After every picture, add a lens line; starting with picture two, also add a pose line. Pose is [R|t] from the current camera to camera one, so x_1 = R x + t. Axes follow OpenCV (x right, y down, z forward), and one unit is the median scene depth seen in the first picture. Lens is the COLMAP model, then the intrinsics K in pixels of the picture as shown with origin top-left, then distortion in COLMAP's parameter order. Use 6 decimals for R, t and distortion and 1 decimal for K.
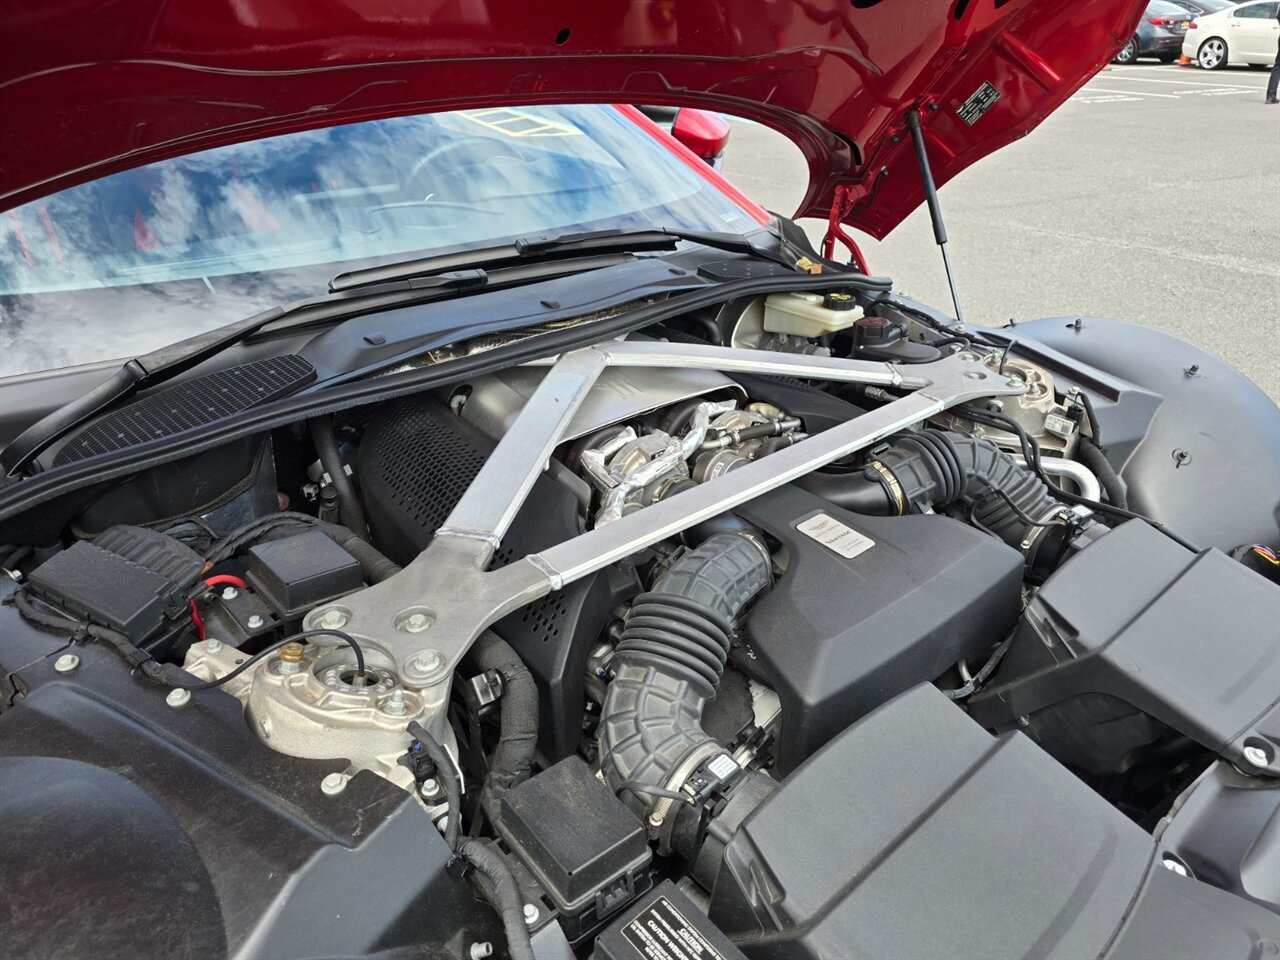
lens RADIAL K [[869.1, 0, 635.5], [0, 869.1, 495.8], [0, 0, 1]] dist [0.049949, -0.044275]
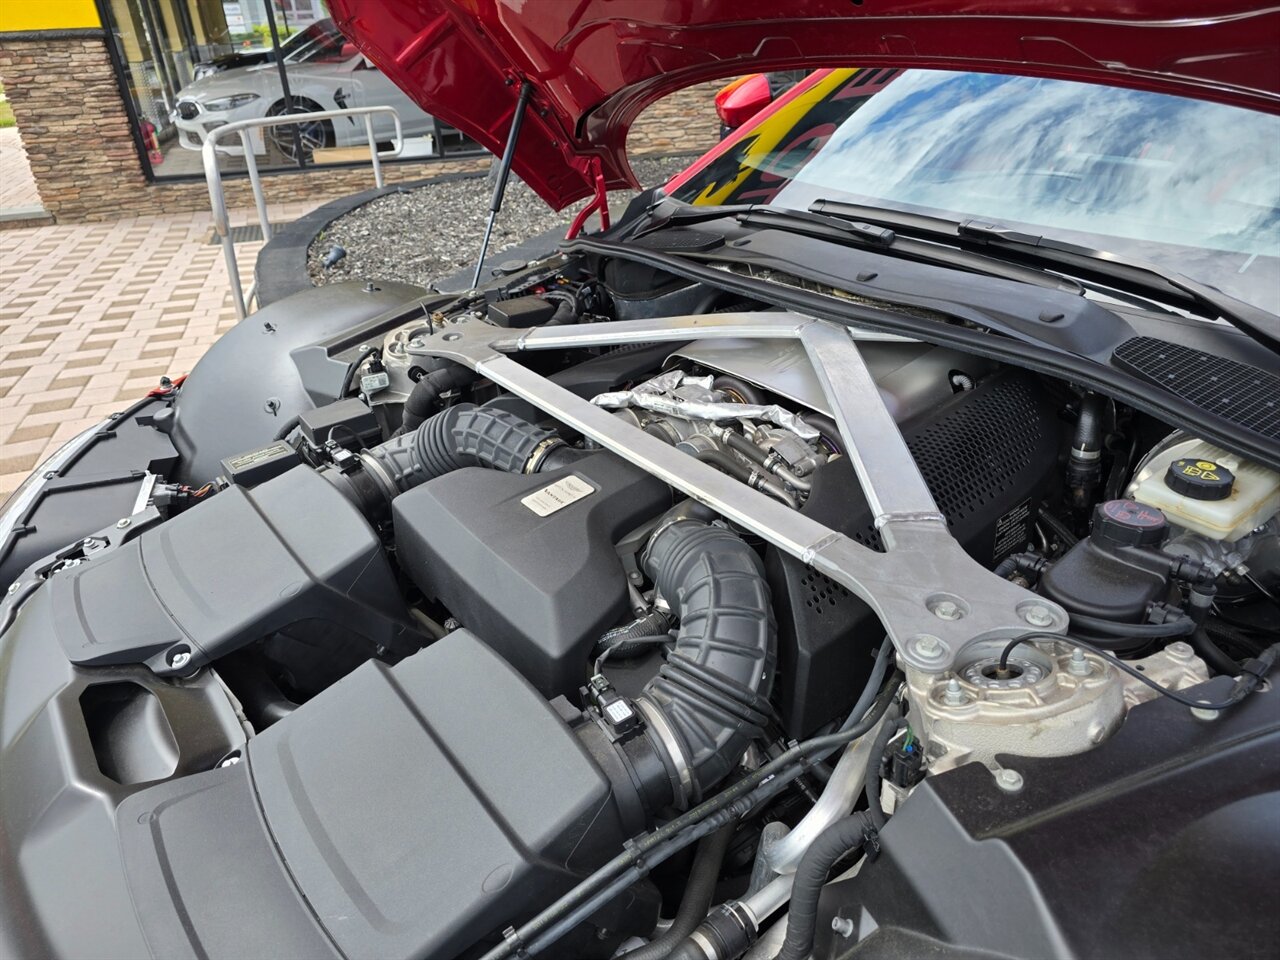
lens RADIAL K [[869.1, 0, 635.5], [0, 869.1, 495.8], [0, 0, 1]] dist [0.049949, -0.044275]
pose [[-0.096375, 0.489135, -0.866867, 0.912540], [-0.428396, 0.765743, 0.479703, -0.401436], [0.898437, 0.417594, 0.135745, 0.761790]]
